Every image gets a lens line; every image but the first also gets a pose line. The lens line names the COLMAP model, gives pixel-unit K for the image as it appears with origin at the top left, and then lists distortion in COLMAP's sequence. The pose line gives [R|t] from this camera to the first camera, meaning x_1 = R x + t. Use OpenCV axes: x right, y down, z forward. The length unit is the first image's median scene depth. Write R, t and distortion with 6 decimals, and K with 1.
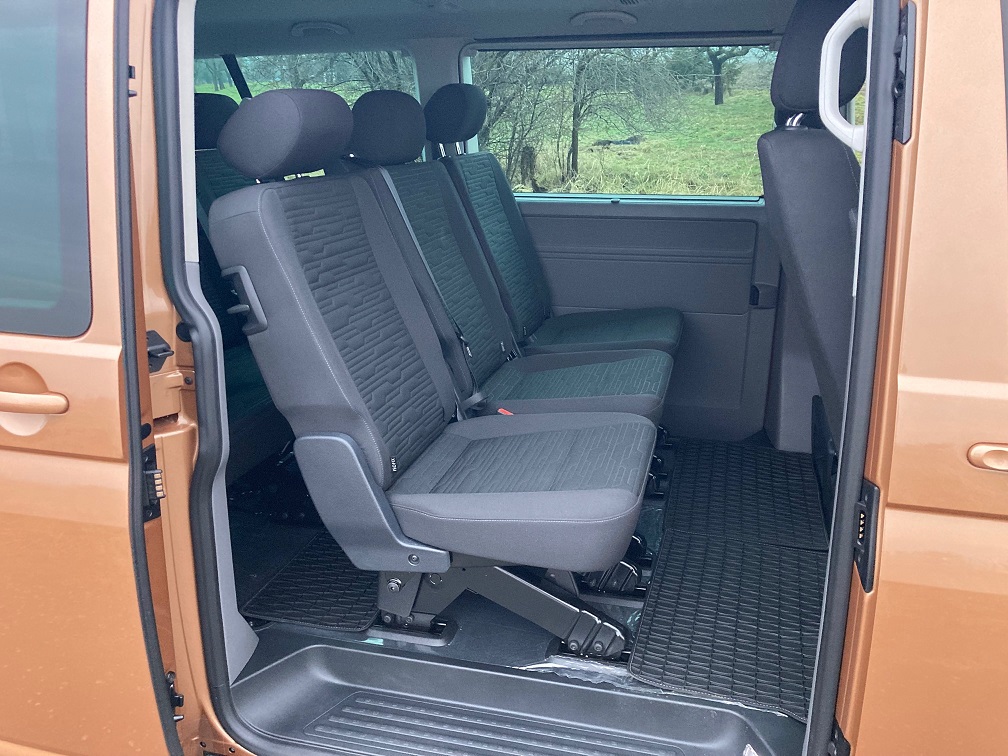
lens RADIAL K [[889.0, 0, 504.0], [0, 889.0, 378.0], [0, 0, 1]] dist [0.074550, 0.001067]
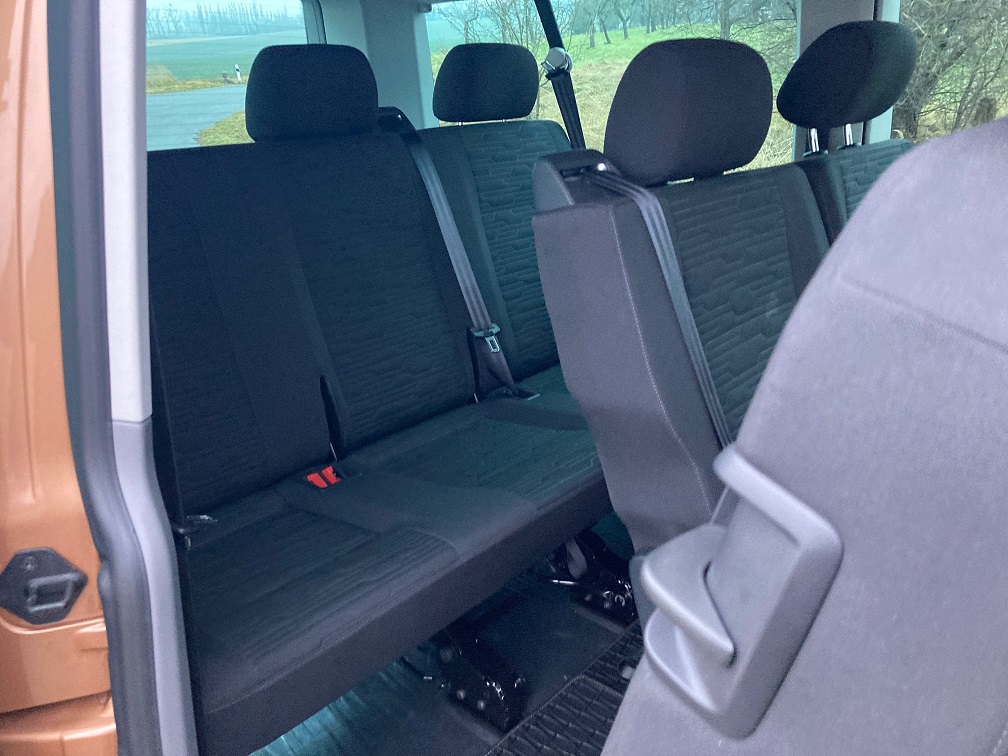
lens RADIAL K [[810.6, 0, 504.0], [0, 810.6, 363.6], [0, 0, 1]] dist [-0.008158, -0.008650]
pose [[0.881934, 0.168615, -0.440184, 0.002208], [-0.132124, 0.984826, 0.112526, -0.048513], [0.452478, -0.041081, 0.890829, 0.147648]]
